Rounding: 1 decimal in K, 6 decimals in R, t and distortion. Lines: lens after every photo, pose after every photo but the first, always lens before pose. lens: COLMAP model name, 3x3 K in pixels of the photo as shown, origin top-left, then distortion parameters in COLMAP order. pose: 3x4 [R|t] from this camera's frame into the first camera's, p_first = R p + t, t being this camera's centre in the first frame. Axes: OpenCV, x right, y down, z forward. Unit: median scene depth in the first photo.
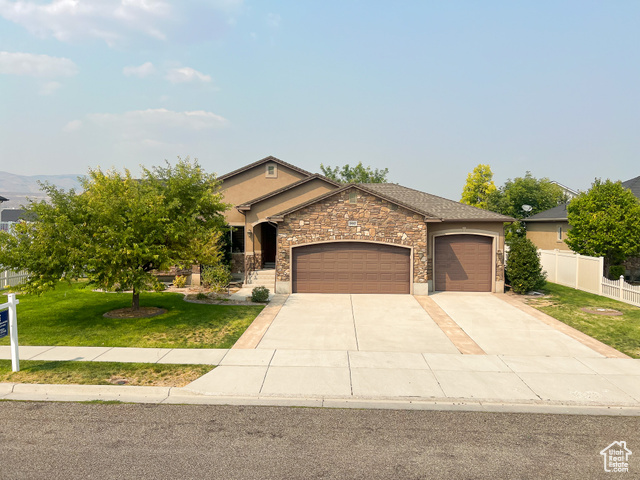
lens RADIAL K [[484.8, 0, 321.6], [0, 484.8, 246.7], [0, 0, 1]] dist [0.034932, -0.005265]
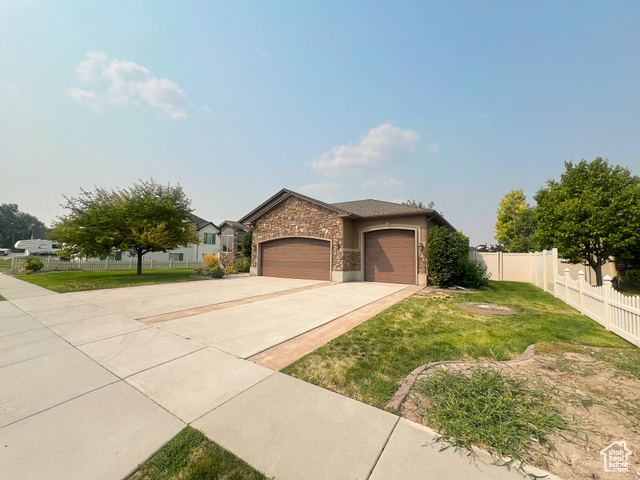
lens RADIAL K [[253.8, 0, 318.7], [0, 253.8, 238.9], [0, 0, 1]] dist [0.003706, 0.000255]
pose [[0.858137, -0.027537, -0.512681, 0.458941], [-0.032458, 0.993653, -0.107700, 0.062994], [0.512393, 0.109062, 0.851797, 0.455170]]
